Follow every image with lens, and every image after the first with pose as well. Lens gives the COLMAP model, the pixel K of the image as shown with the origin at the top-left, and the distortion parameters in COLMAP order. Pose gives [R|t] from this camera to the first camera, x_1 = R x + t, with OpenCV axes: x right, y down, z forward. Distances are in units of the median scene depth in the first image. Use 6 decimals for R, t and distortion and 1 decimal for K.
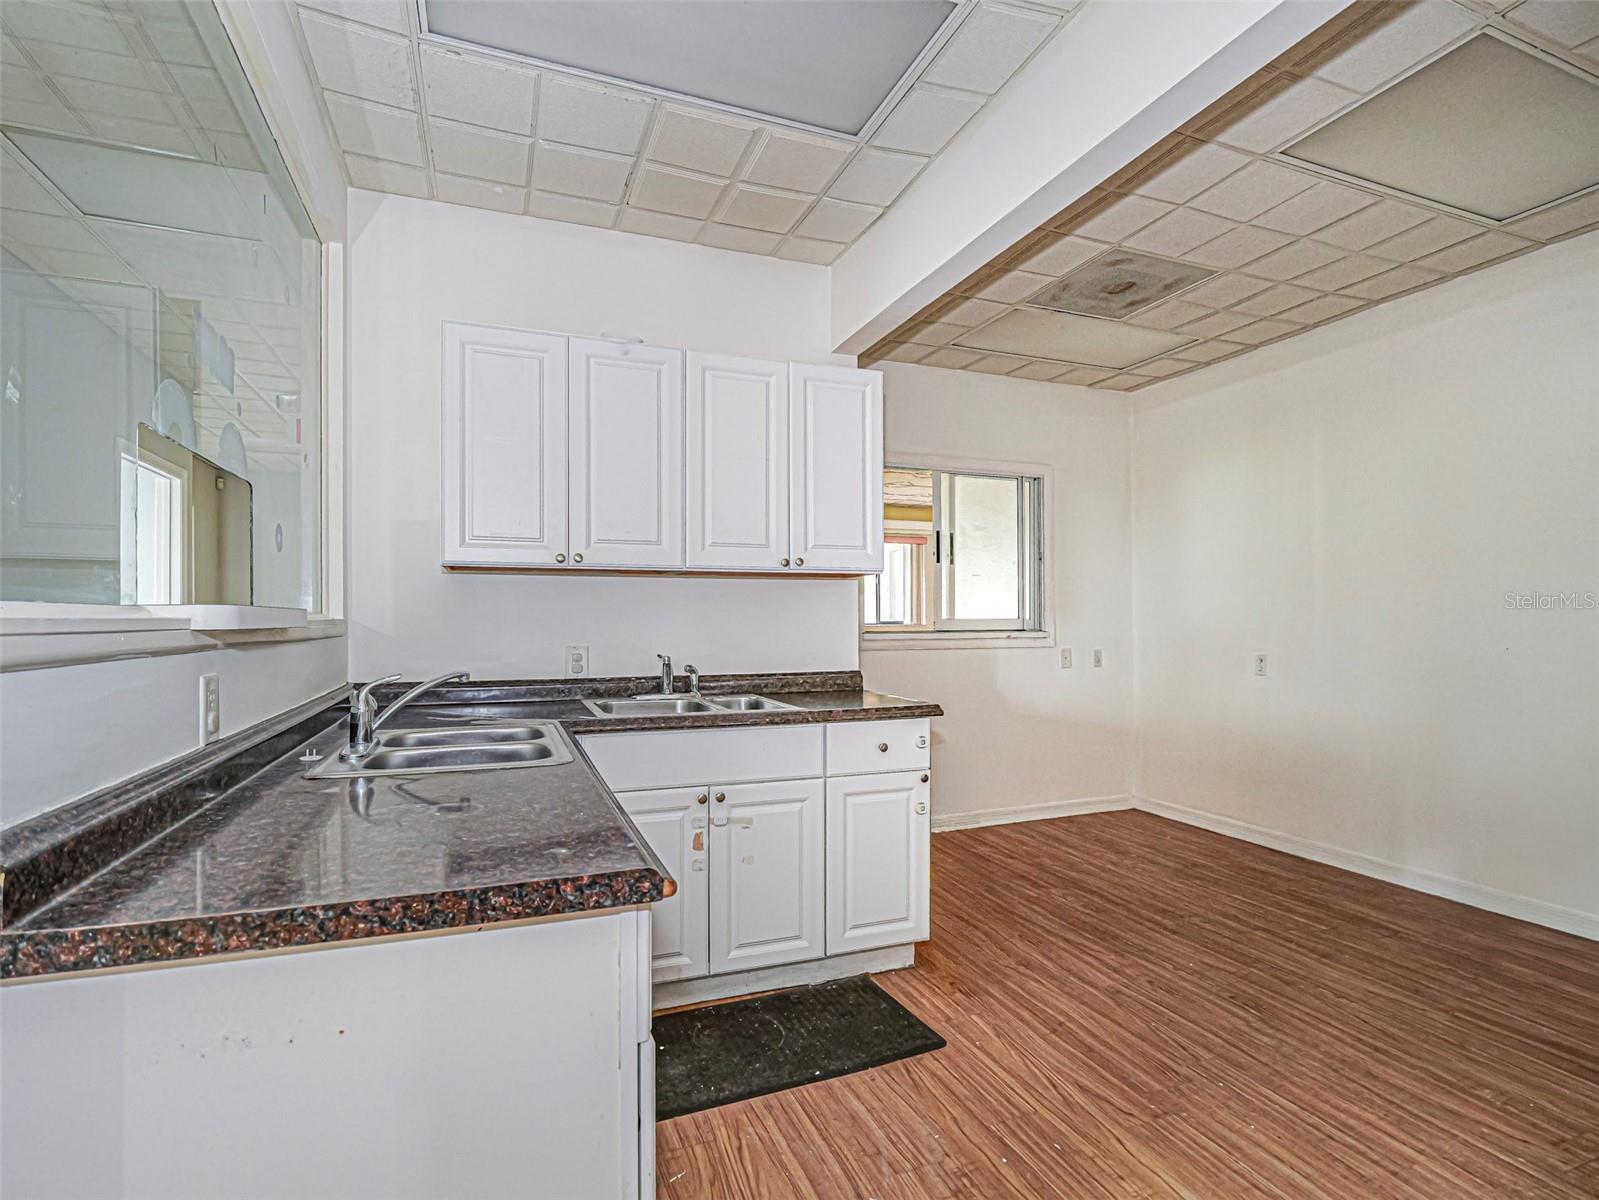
lens RADIAL K [[772.7, 0, 794.1], [0, 772.7, 615.4], [0, 0, 1]] dist [-0.014749, 0.000785]
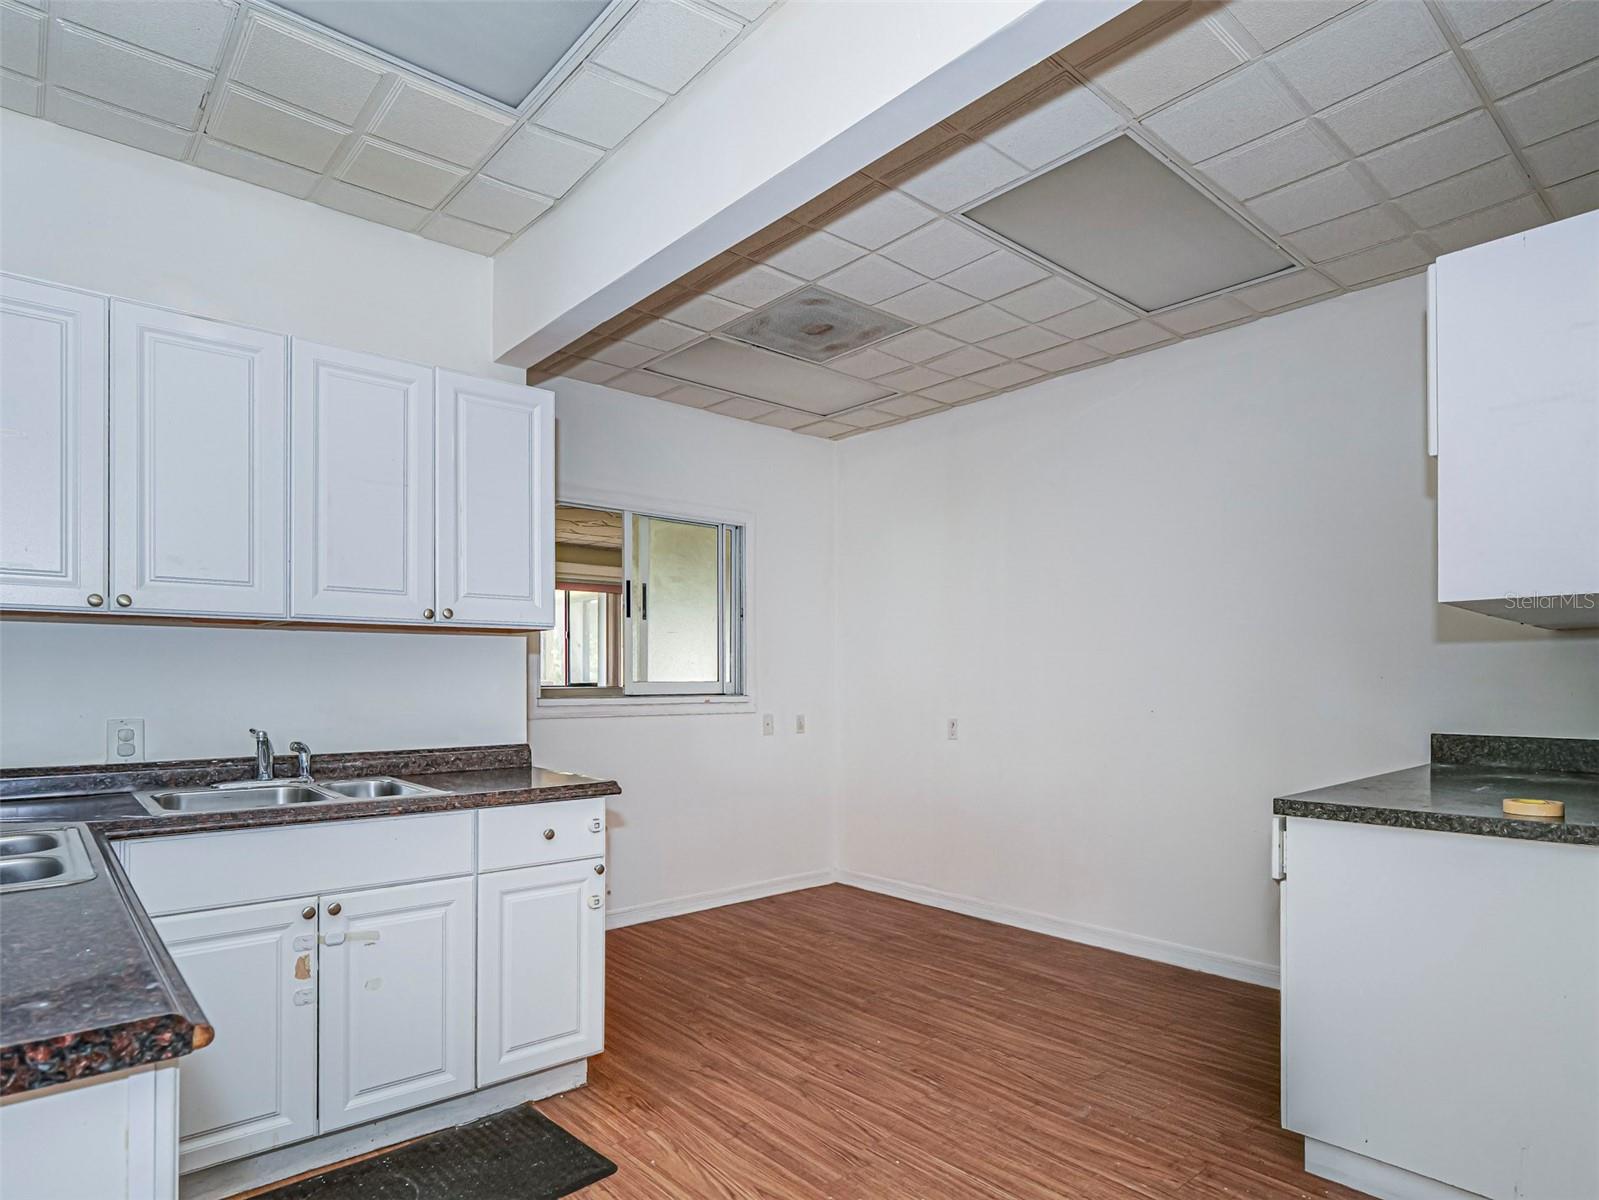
lens RADIAL K [[893.0, 0, 784.6], [0, 893.0, 677.6], [0, 0, 1]] dist [-0.003768, 0.001131]
pose [[0.942689, 0.002637, 0.333664, 0.030032], [-0.003534, 0.999992, 0.002081, -0.004597], [-0.333655, -0.003140, 0.942690, -0.015574]]
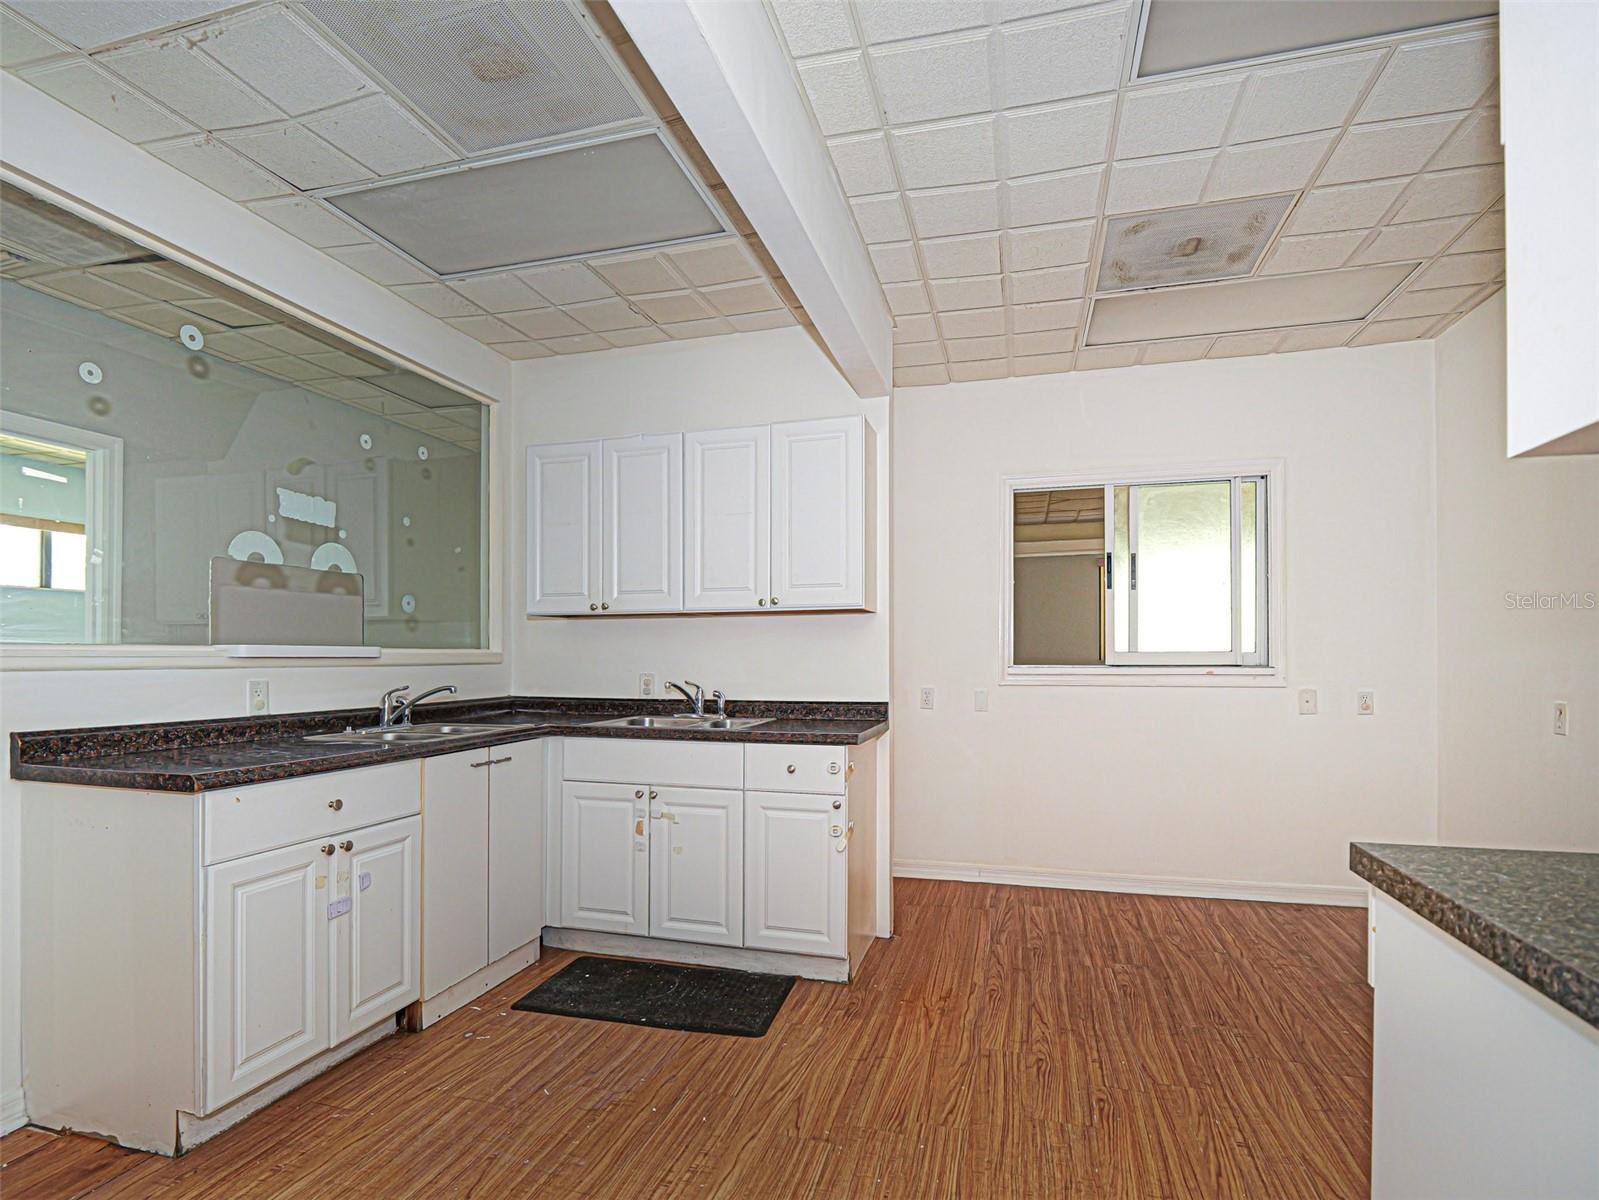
lens RADIAL K [[772.7, 0, 769.6], [0, 772.7, 649.8], [0, 0, 1]] dist [-0.014749, 0.000785]
pose [[0.803671, -0.005096, -0.595053, 0.704211], [0.004154, 0.999987, -0.002954, 0.005284], [0.595060, -0.000098, 0.803681, 0.097510]]
